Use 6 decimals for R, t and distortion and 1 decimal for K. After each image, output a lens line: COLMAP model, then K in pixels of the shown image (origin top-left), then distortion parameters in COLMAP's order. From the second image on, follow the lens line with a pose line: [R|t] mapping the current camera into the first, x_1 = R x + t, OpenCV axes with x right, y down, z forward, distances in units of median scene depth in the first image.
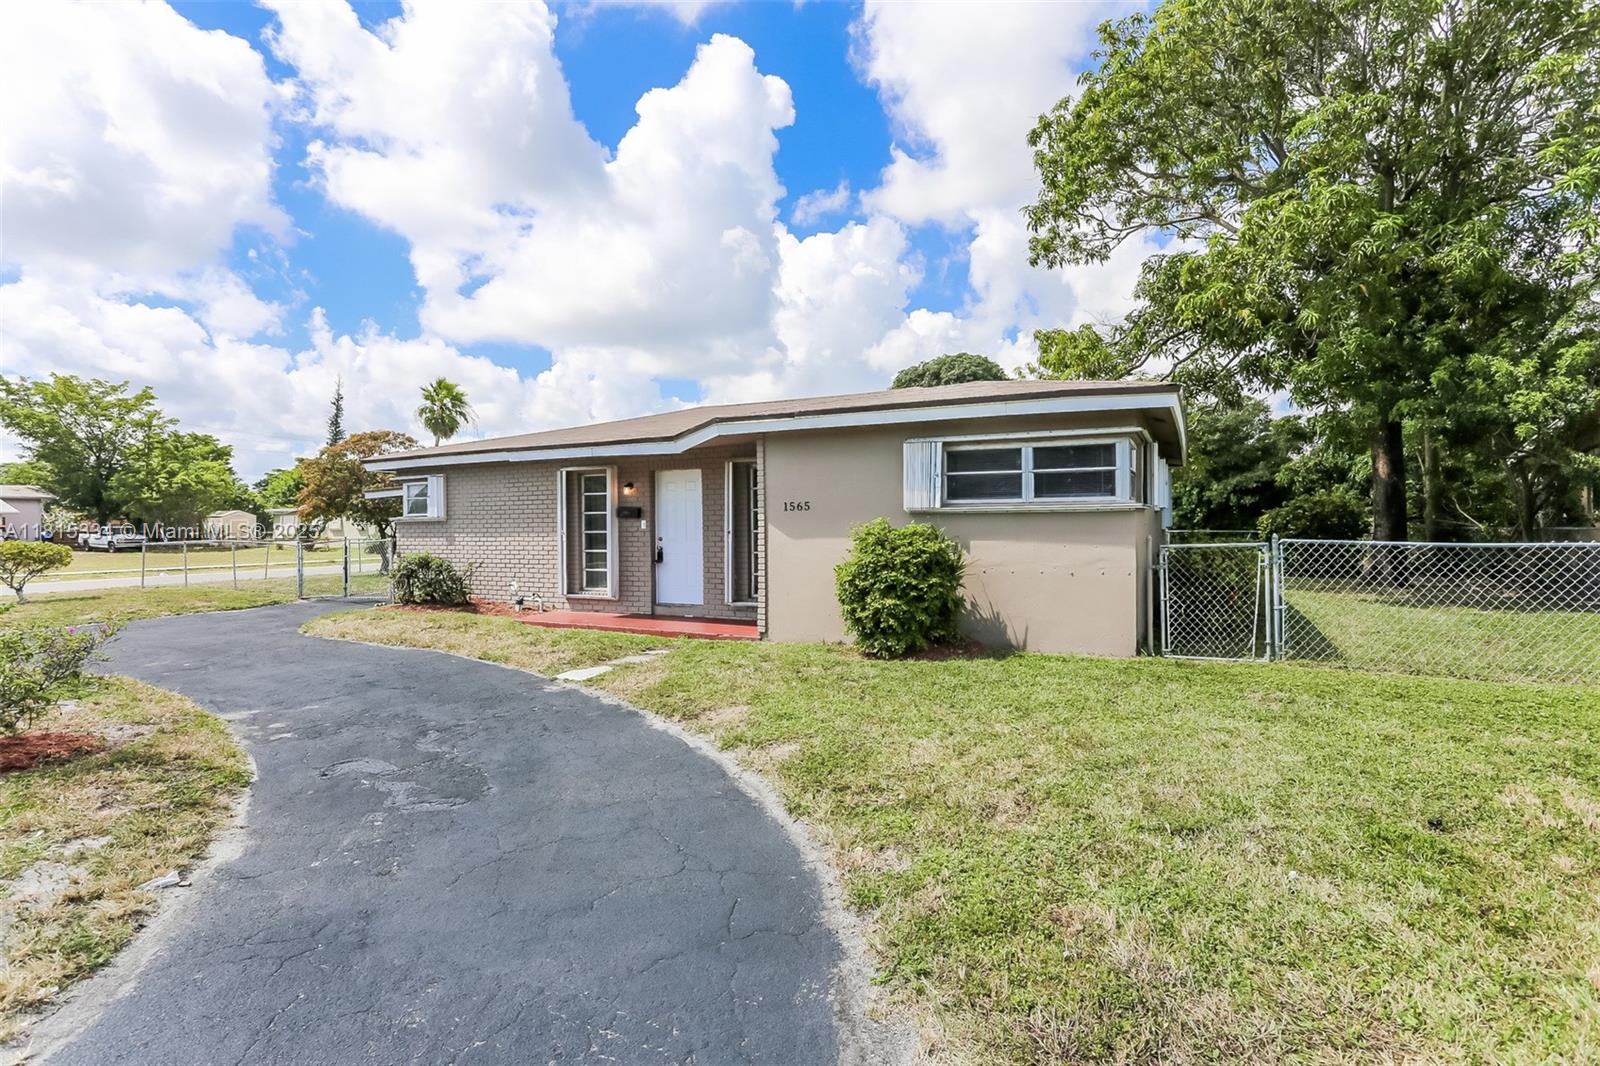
lens RADIAL K [[780.5, 0, 792.3], [0, 780.5, 536.8], [0, 0, 1]] dist [-0.037051, -0.000490]
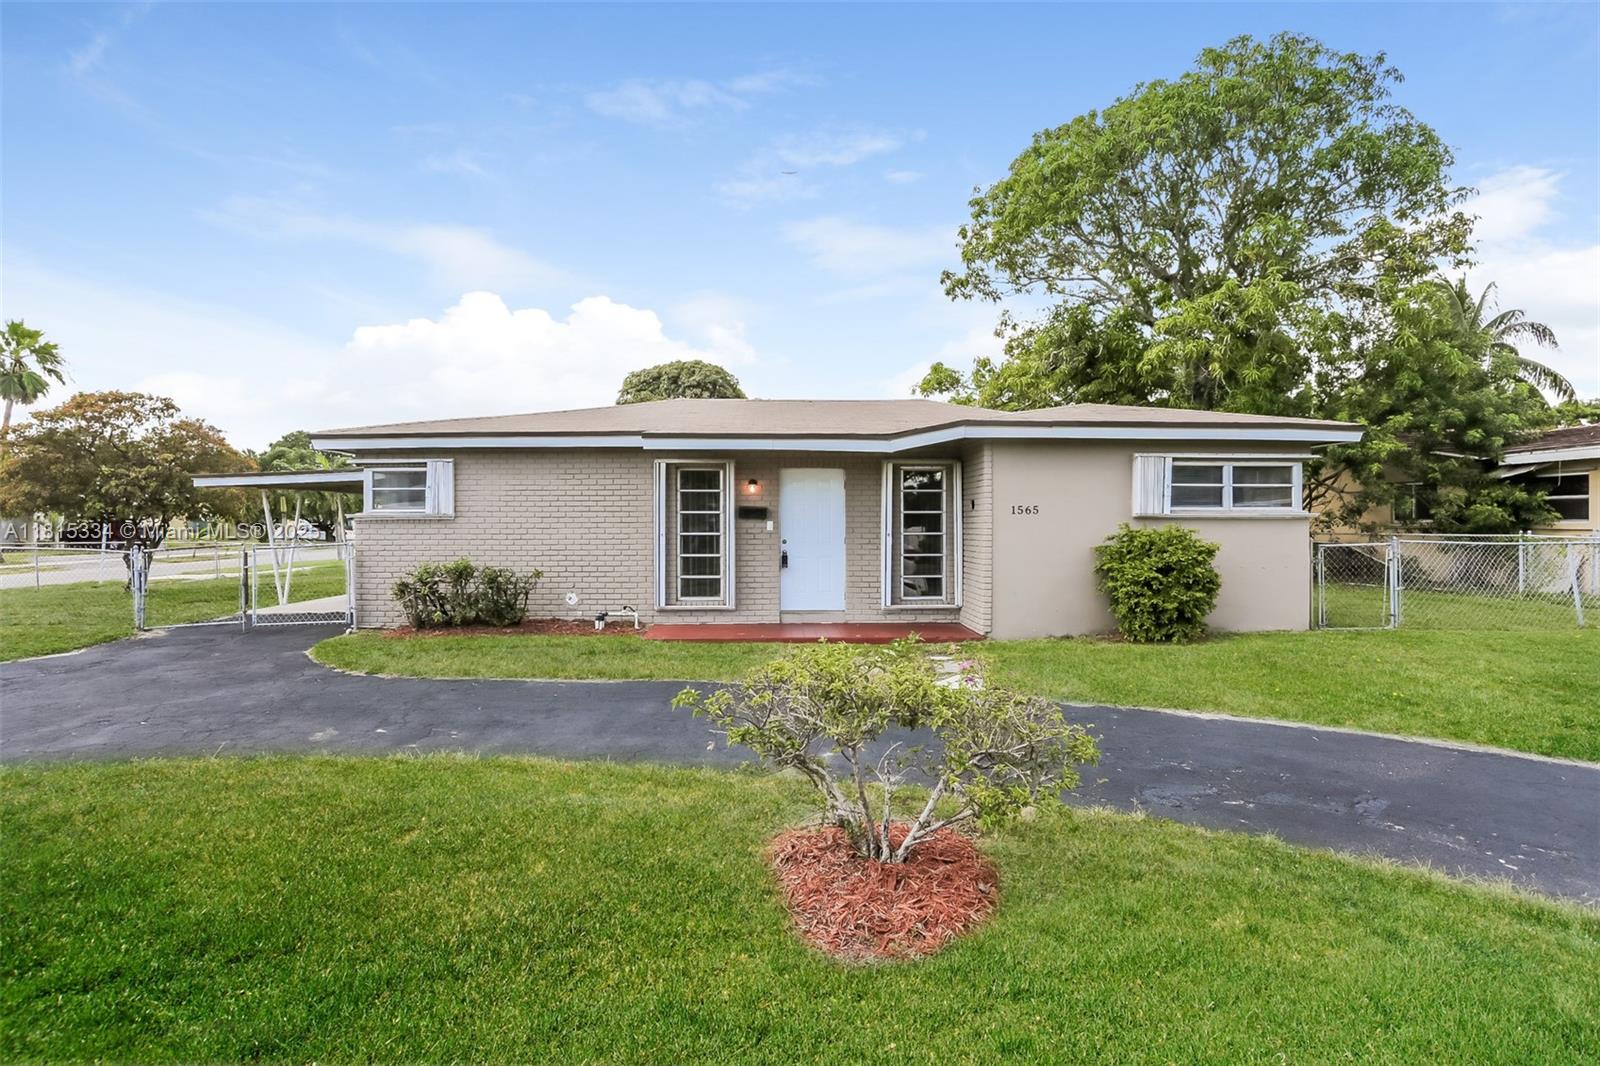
lens RADIAL K [[780.5, 0, 793.4], [0, 780.5, 526.6], [0, 0, 1]] dist [-0.037051, -0.000490]
pose [[0.881916, 0.008959, 0.471322, -0.597718], [-0.000232, 0.999828, -0.018571, 0.002296], [-0.471407, 0.016268, 0.881766, 0.180154]]
